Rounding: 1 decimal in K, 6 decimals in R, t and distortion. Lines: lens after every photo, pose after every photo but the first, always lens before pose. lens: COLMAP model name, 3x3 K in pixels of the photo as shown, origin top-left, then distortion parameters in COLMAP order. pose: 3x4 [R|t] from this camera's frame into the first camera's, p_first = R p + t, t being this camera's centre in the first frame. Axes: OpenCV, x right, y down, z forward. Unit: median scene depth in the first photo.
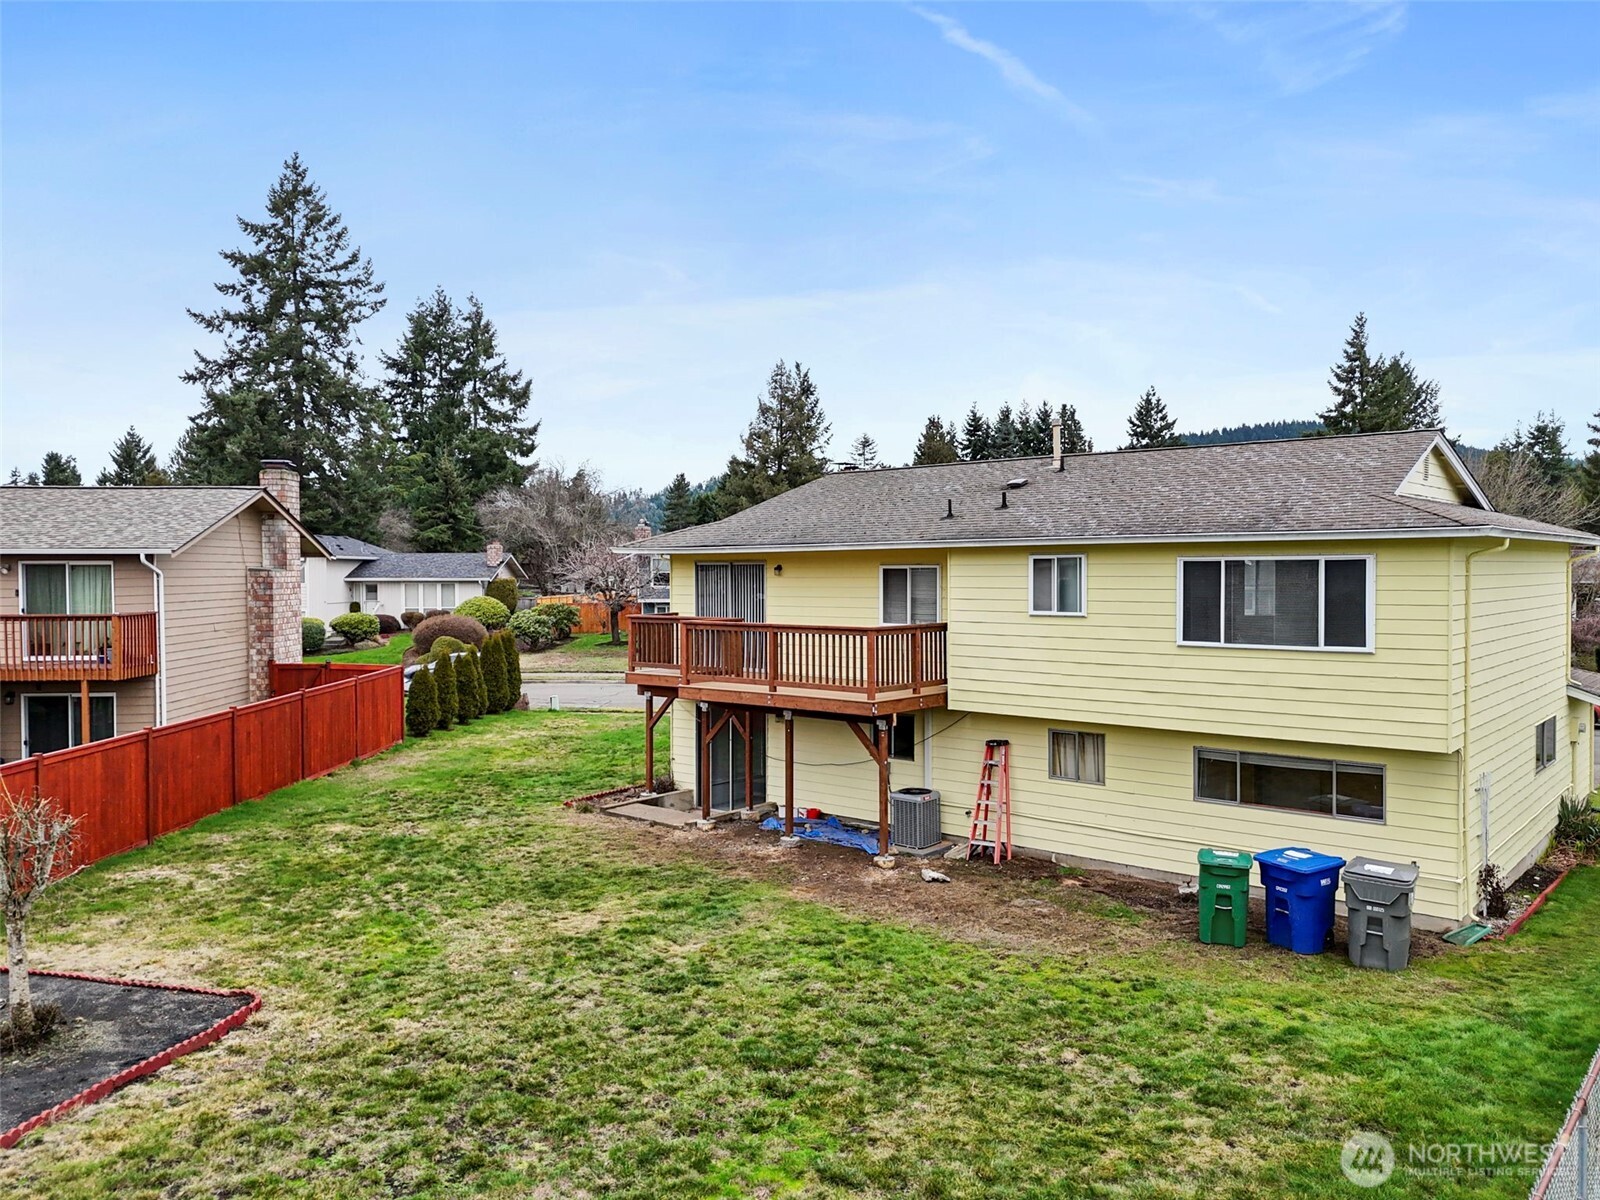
lens RADIAL K [[1201.5, 0, 797.5], [0, 1201.5, 596.0], [0, 0, 1]] dist [0.044542, -0.019029]
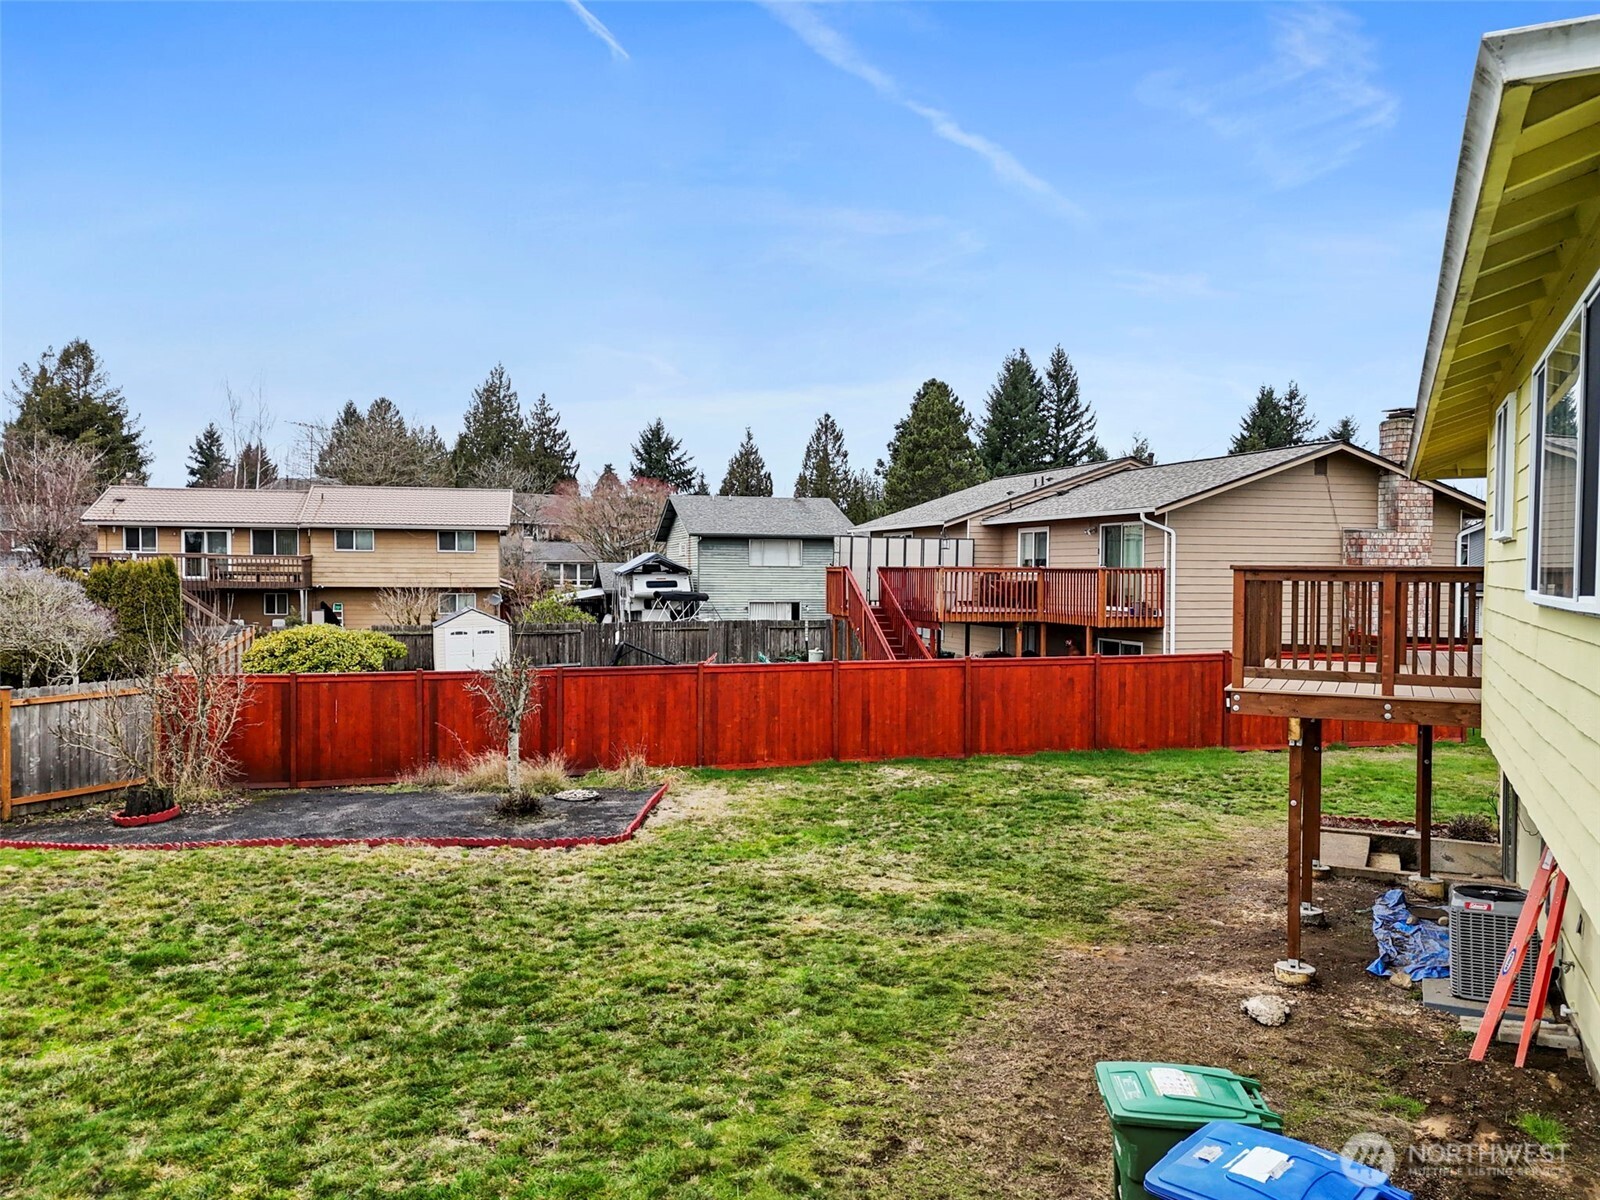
lens RADIAL K [[1201.5, 0, 804.5], [0, 1201.5, 597.0], [0, 0, 1]] dist [0.044542, -0.019029]
pose [[0.229820, 0.027791, -0.972836, 0.420236], [-0.028703, 0.999351, 0.021767, 0.024185], [0.972810, 0.022921, 0.230469, 0.455540]]
